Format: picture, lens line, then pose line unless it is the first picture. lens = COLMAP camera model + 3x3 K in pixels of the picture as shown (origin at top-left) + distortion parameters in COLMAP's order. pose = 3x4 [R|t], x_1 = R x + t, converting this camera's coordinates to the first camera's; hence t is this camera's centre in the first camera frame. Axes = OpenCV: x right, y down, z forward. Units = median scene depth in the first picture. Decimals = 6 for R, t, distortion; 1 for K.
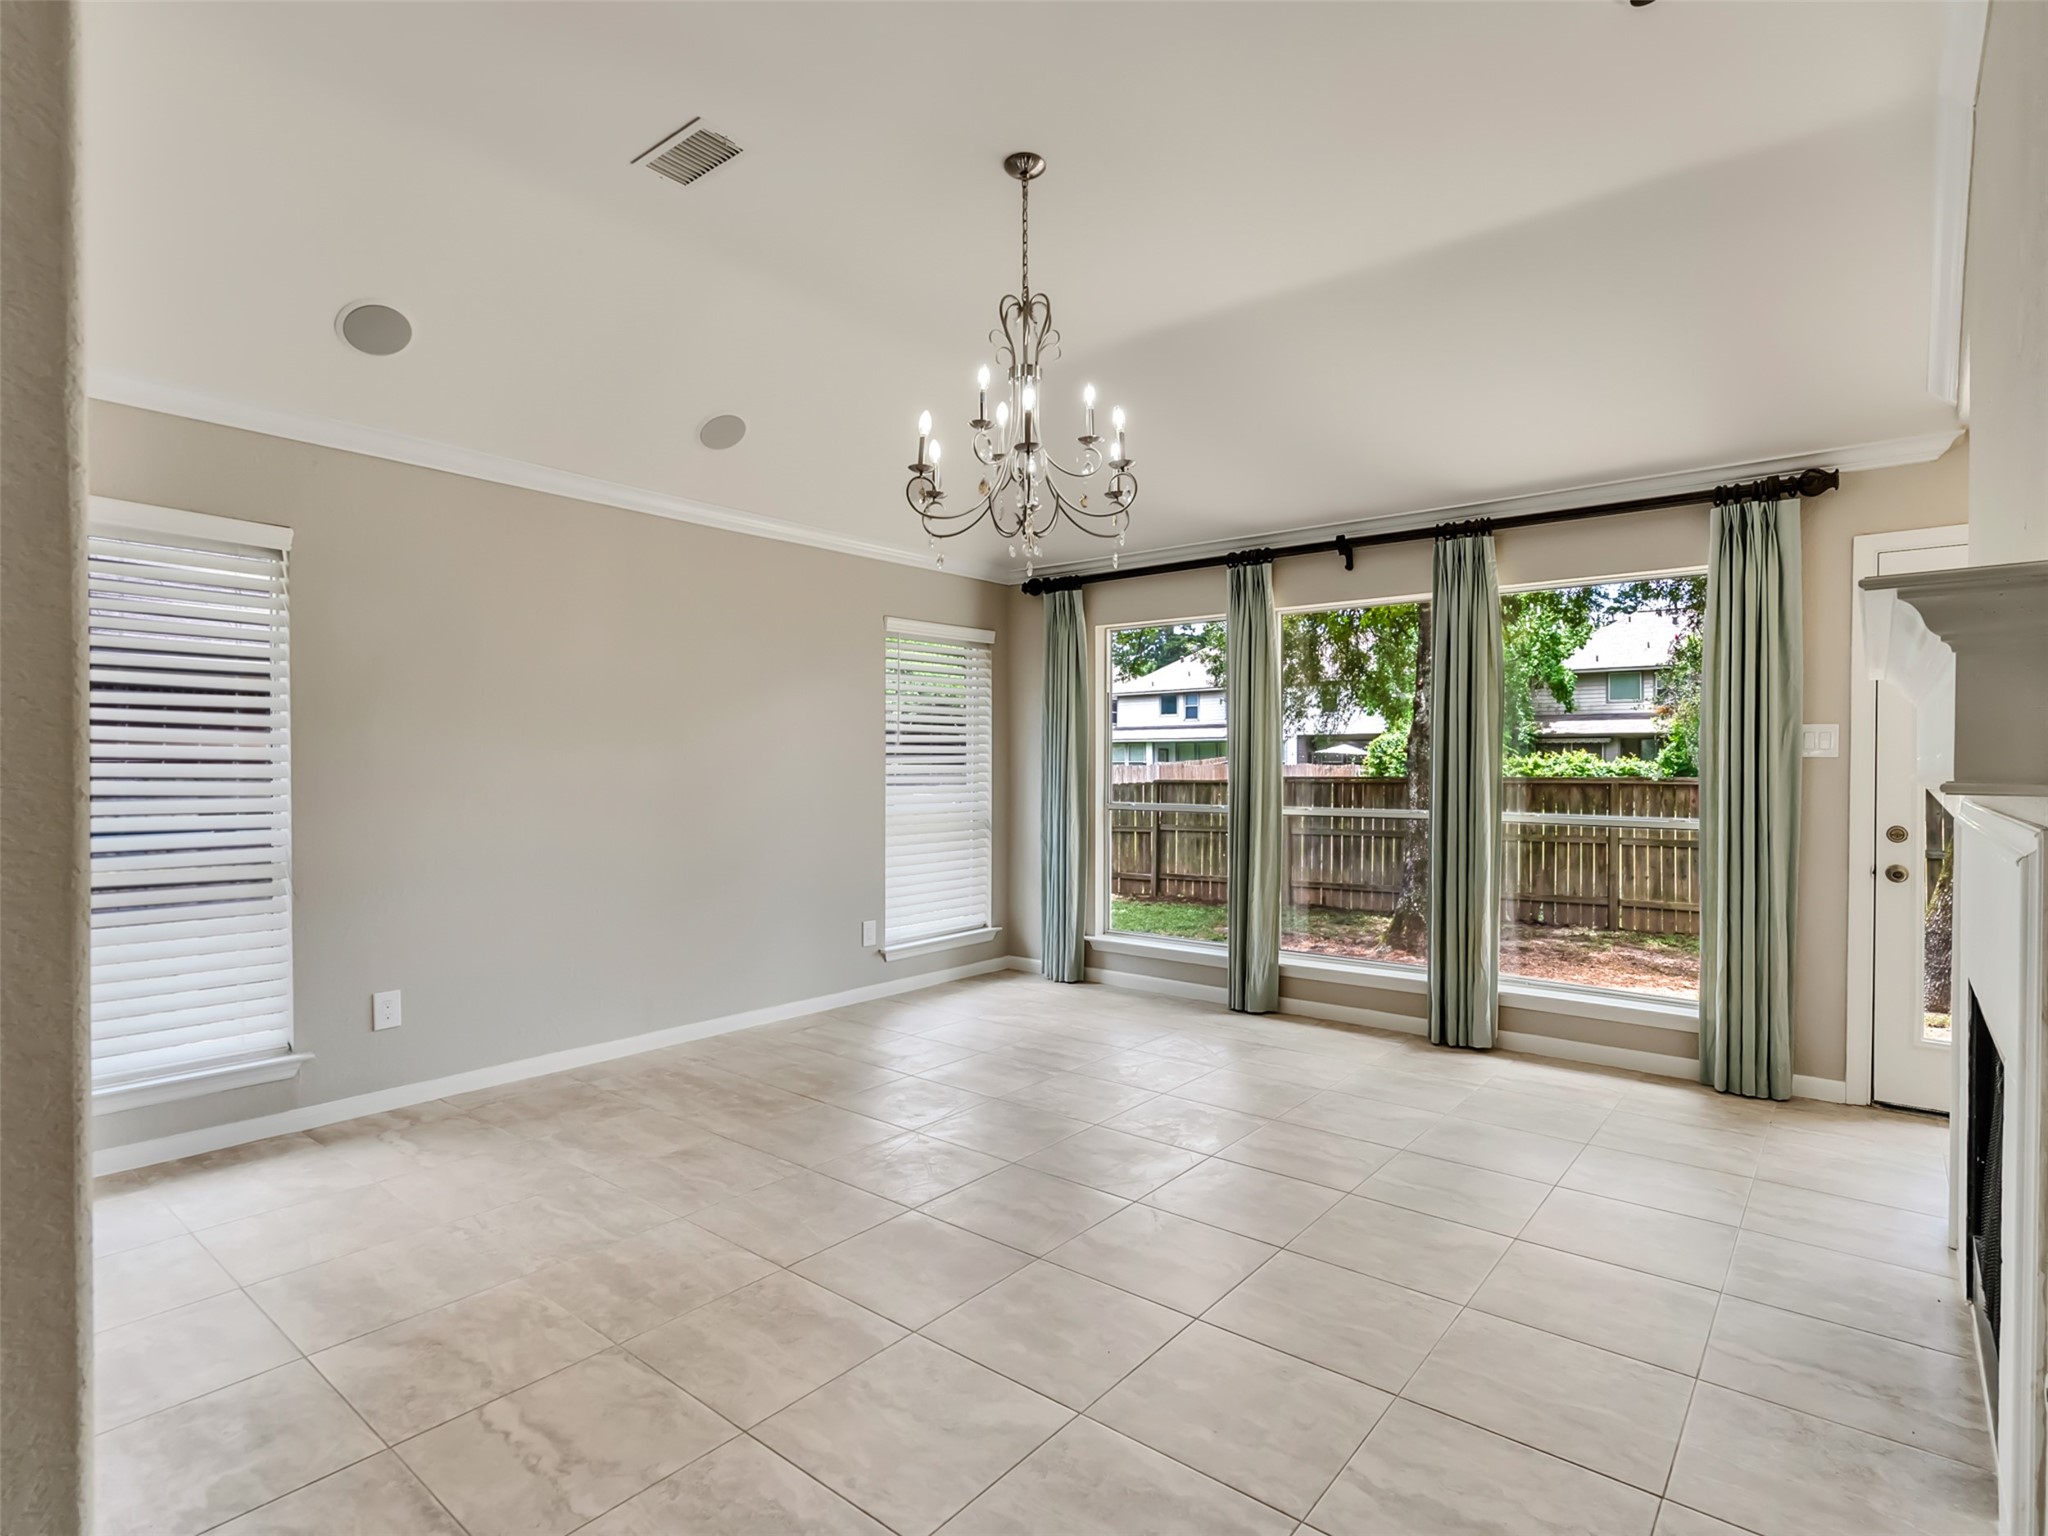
lens RADIAL K [[1041.0, 0, 1003.5], [0, 1041.0, 765.1], [0, 0, 1]] dist [-0.001251, 0.000424]
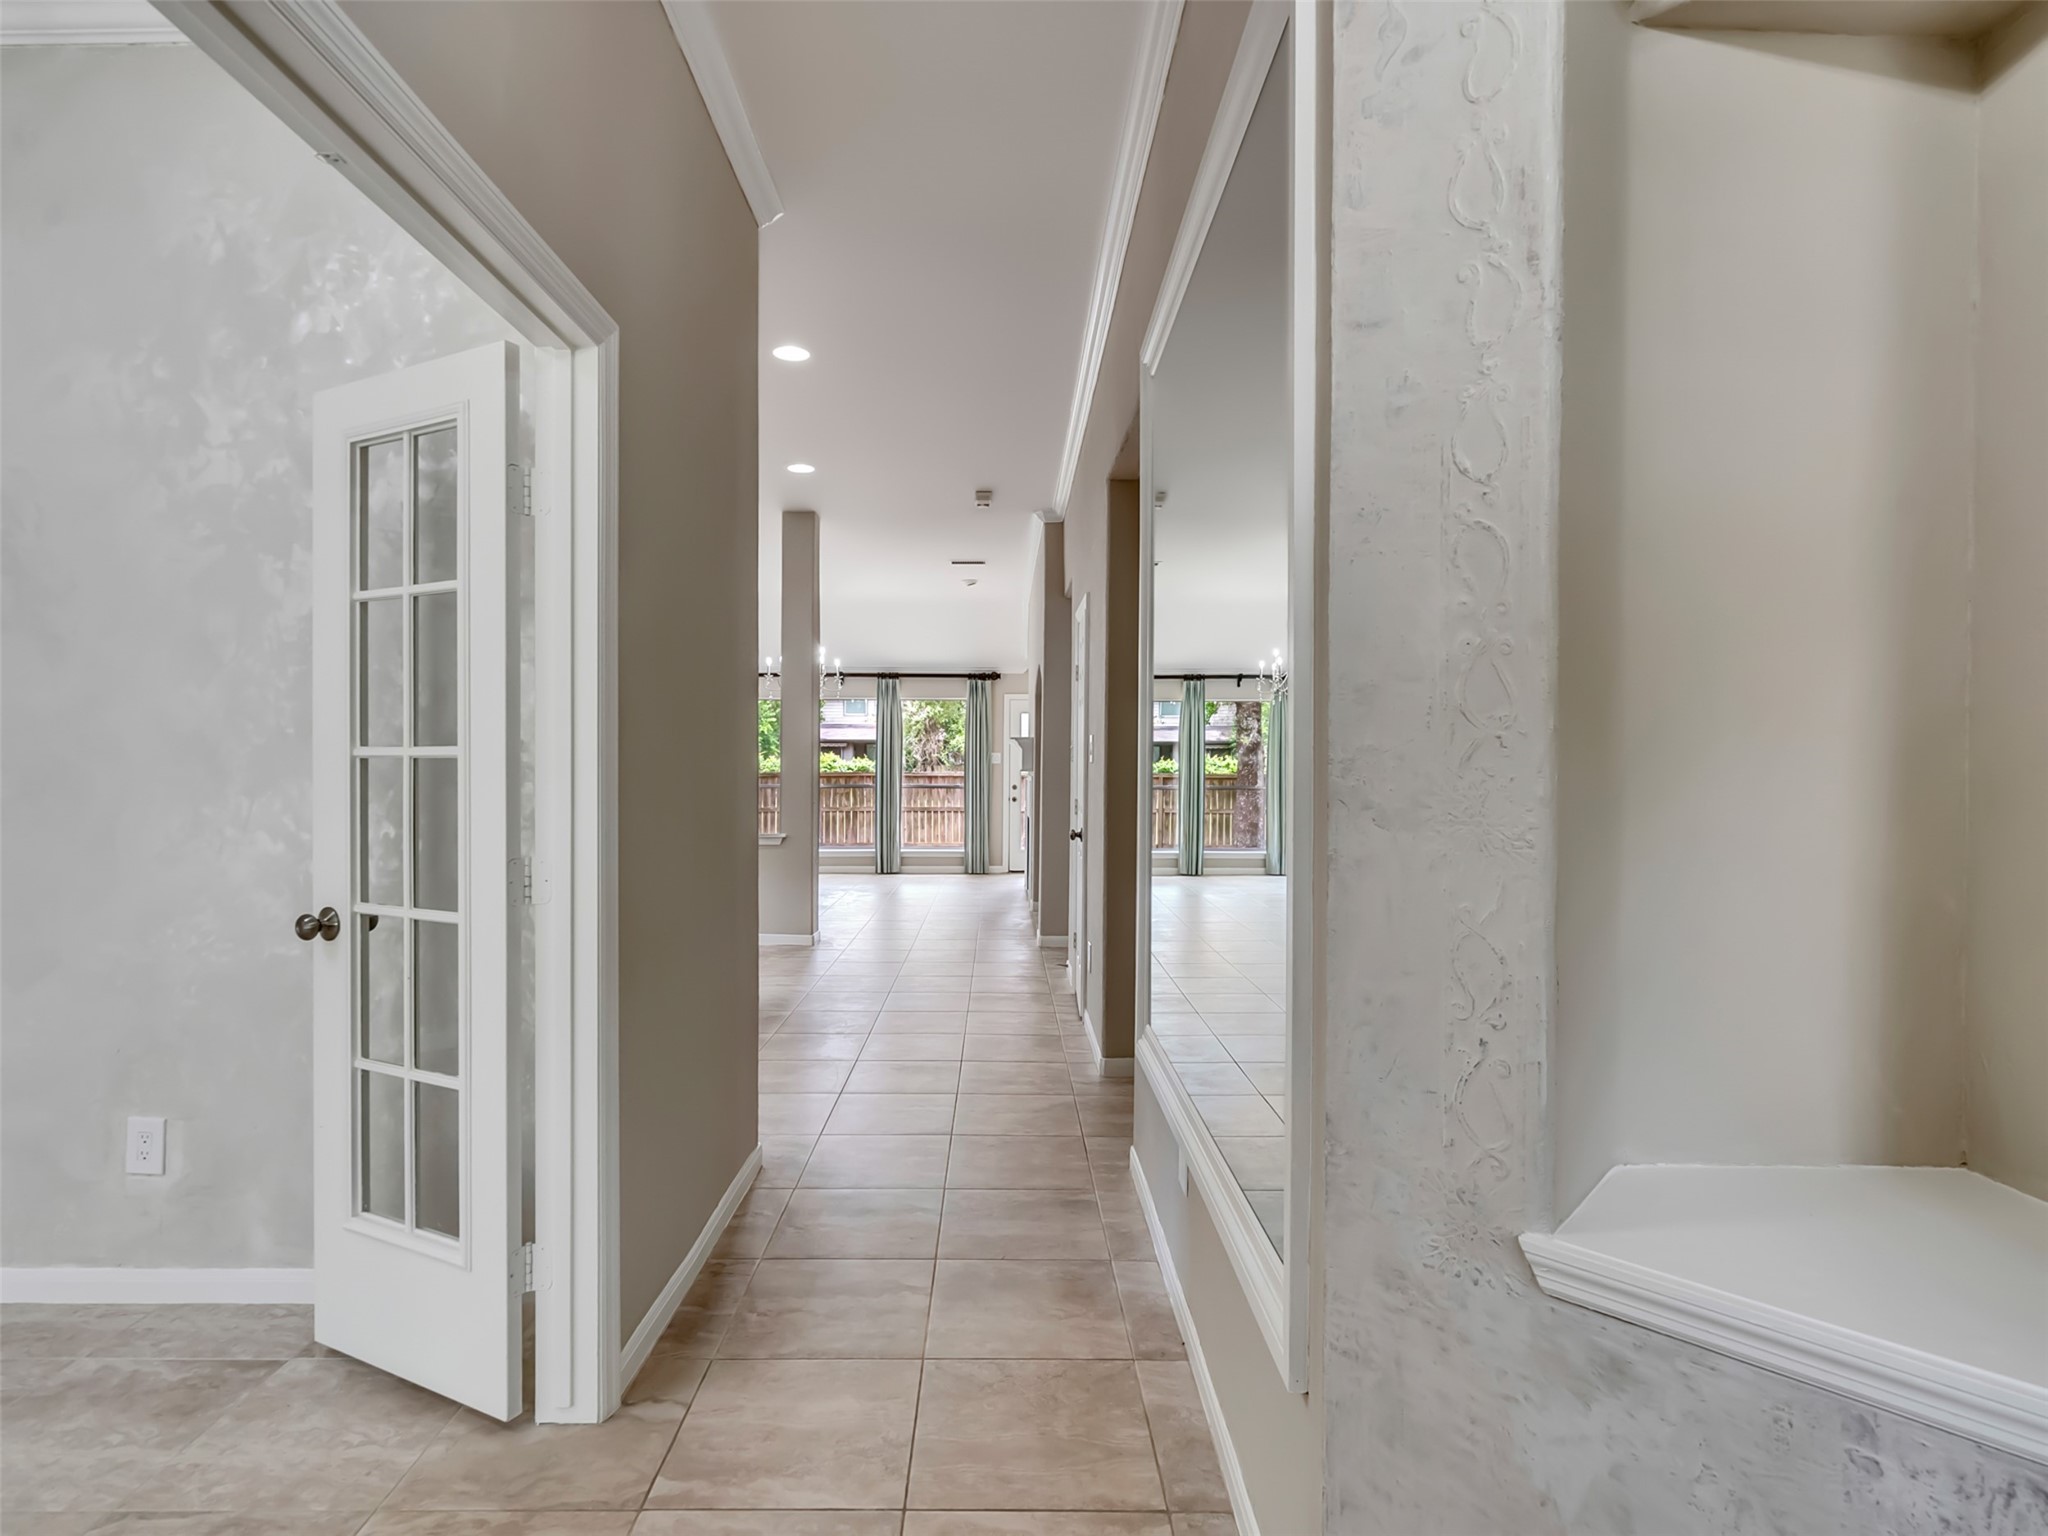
lens RADIAL K [[1041.0, 0, 1003.5], [0, 1041.0, 765.1], [0, 0, 1]] dist [-0.001251, 0.000424]
pose [[0.765273, -0.002414, 0.643701, -1.145954], [0.001390, 0.999997, 0.002098, -0.008748], [-0.643704, -0.000711, 0.765274, -1.332366]]
